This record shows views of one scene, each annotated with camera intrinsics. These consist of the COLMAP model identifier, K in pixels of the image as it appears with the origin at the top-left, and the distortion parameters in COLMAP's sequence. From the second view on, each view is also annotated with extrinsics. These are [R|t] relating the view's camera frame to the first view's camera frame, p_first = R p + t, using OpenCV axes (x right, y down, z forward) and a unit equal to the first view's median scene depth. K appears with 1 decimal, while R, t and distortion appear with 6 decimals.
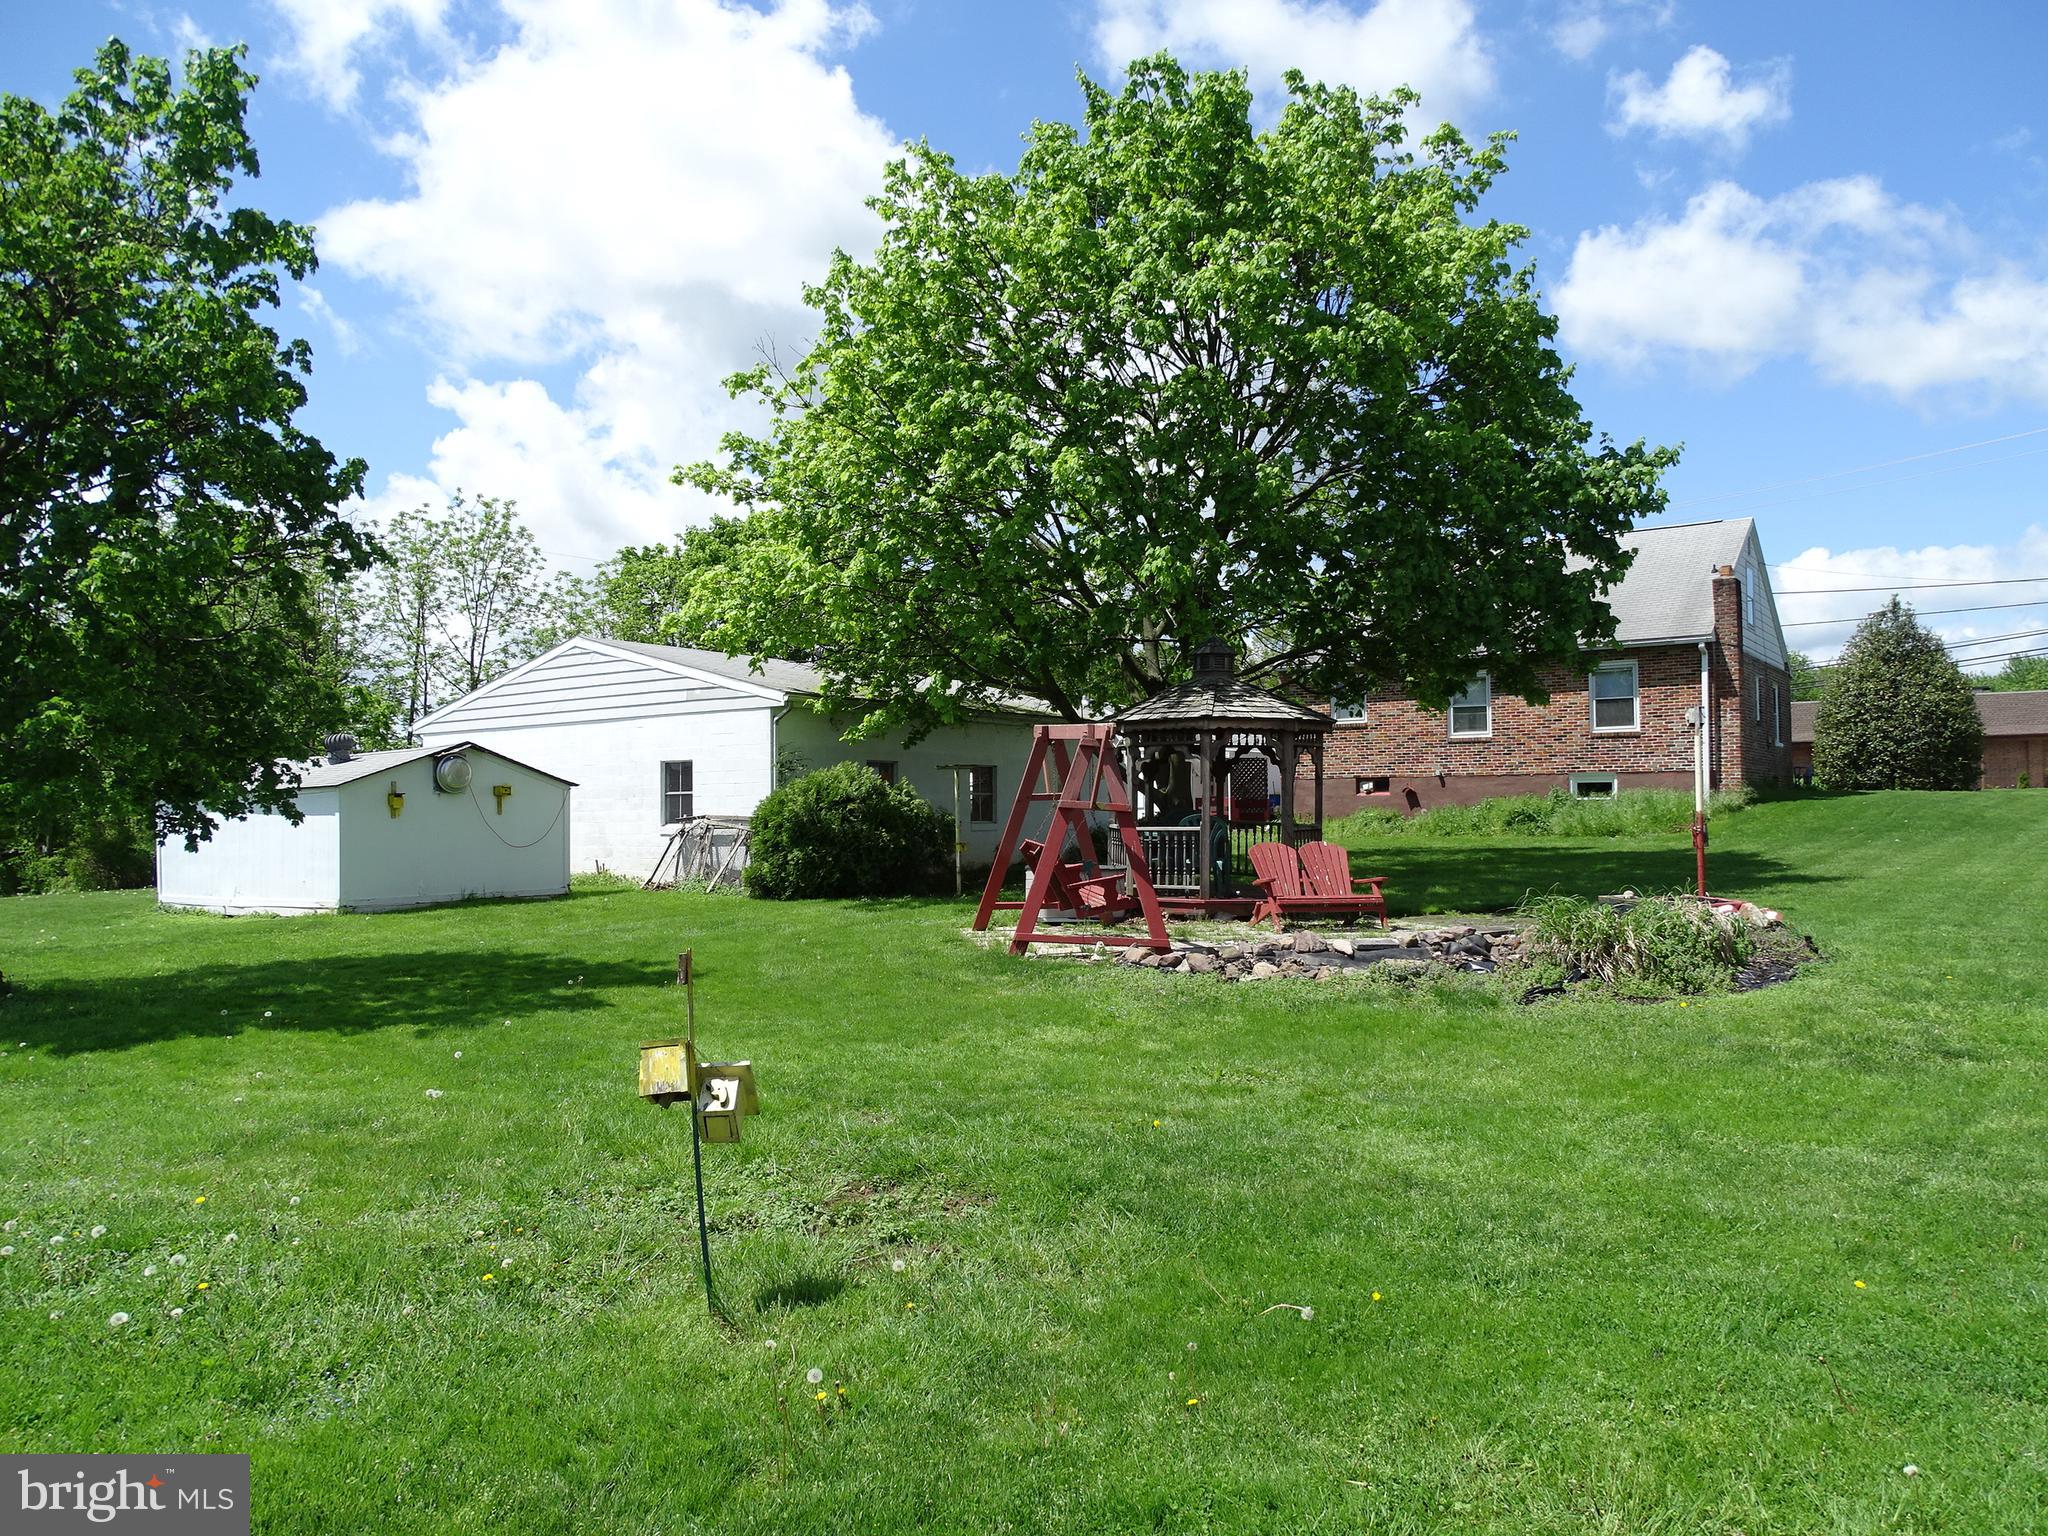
lens RADIAL K [[1475.2, 0, 1024.0], [0, 1475.2, 768.0], [0, 0, 1]] dist [-0.004972, -0.048903]
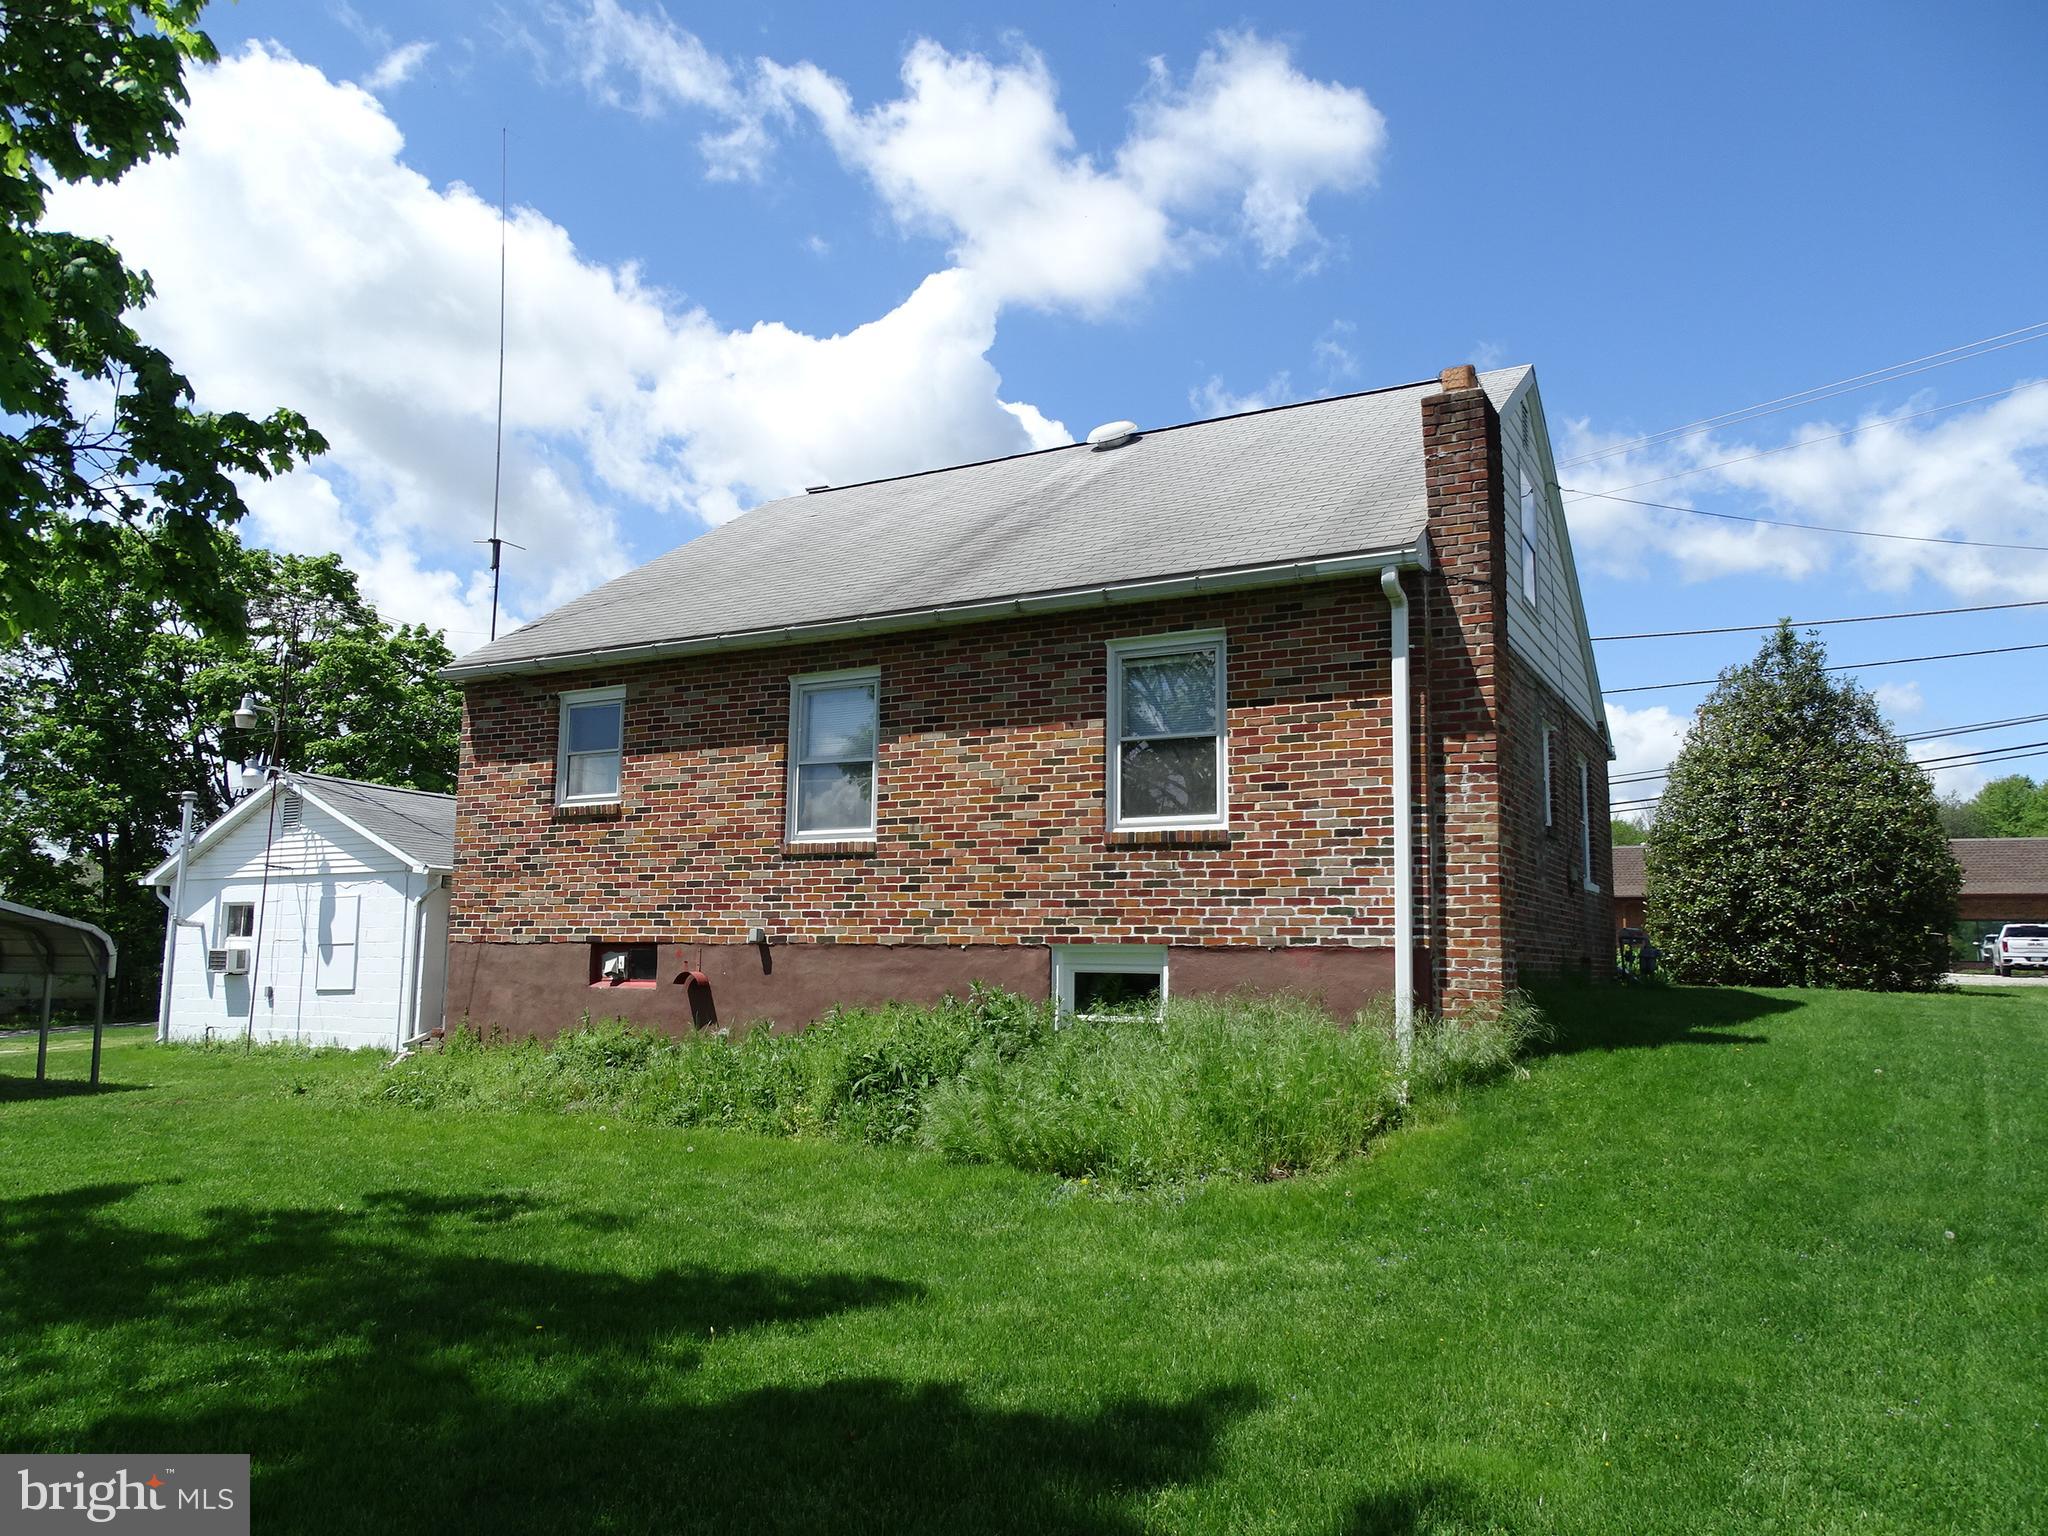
lens RADIAL K [[1510.4, 0, 1065.1], [0, 1510.4, 759.9], [0, 0, 1]] dist [0.007736, -0.046670]
pose [[0.987139, 0.039664, 0.154866, 0.341340], [-0.023706, 0.994340, -0.103564, -0.003618], [-0.158098, 0.098561, 0.982492, 0.686650]]
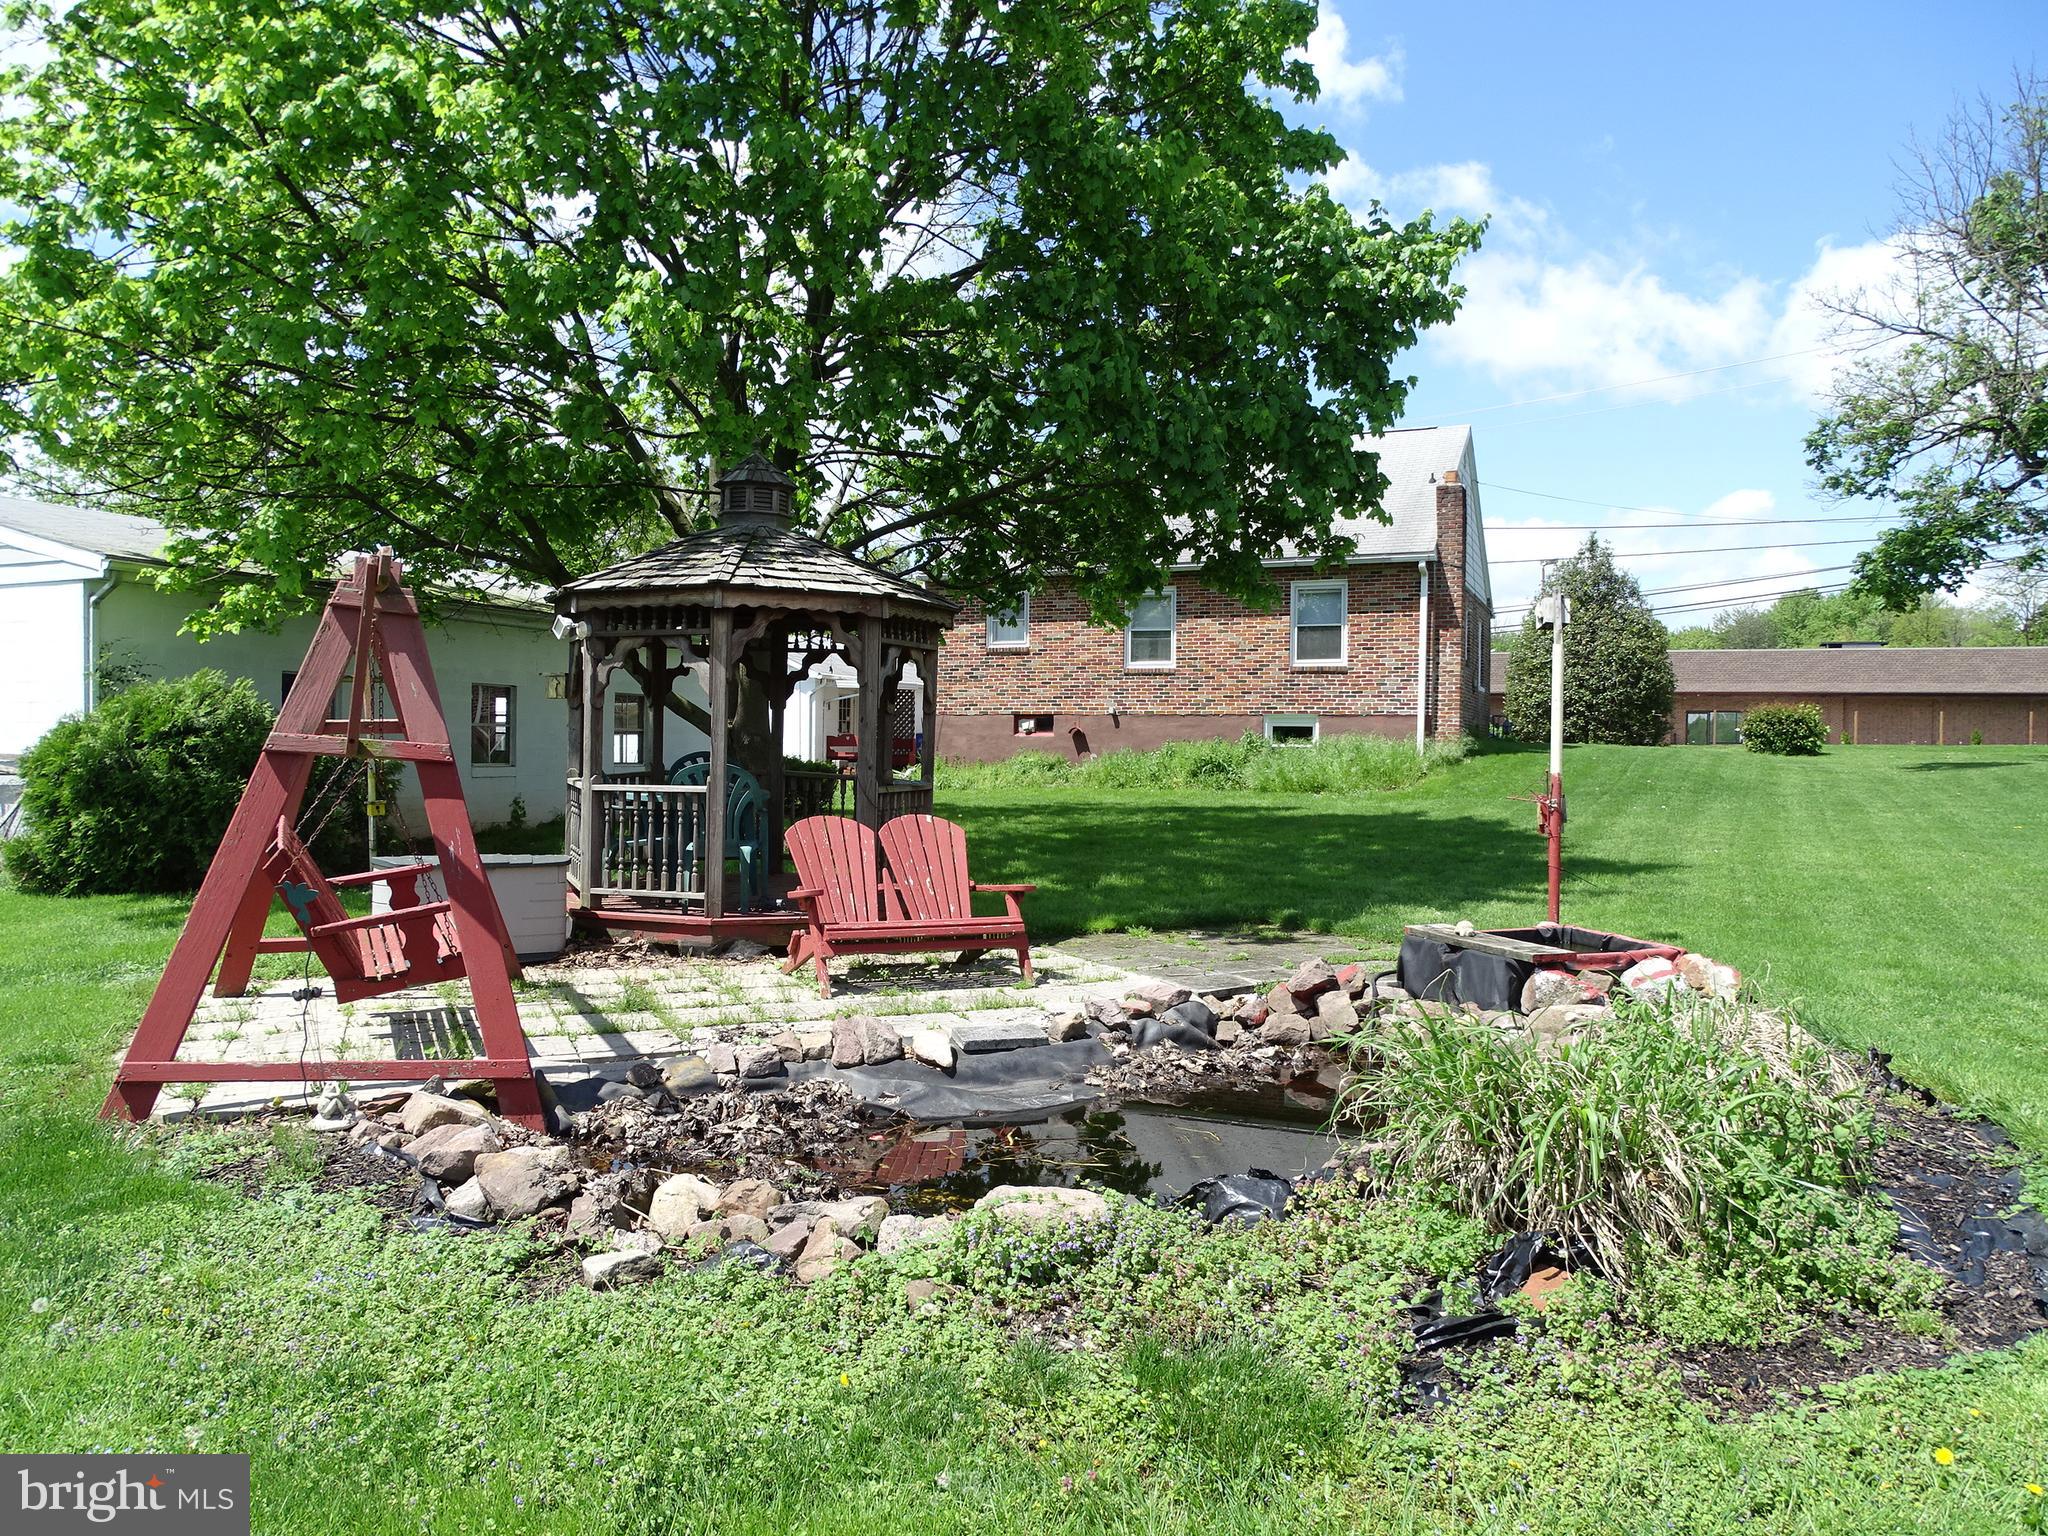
lens RADIAL K [[1478.7, 0, 1021.3], [0, 1478.7, 833.5], [0, 0, 1]] dist [-0.095869, -0.000740]
pose [[0.976110, 0.005392, 0.217208, 0.061261], [-0.024114, 0.996204, 0.083638, 0.004620], [-0.215933, -0.086878, 0.972535, 0.234334]]
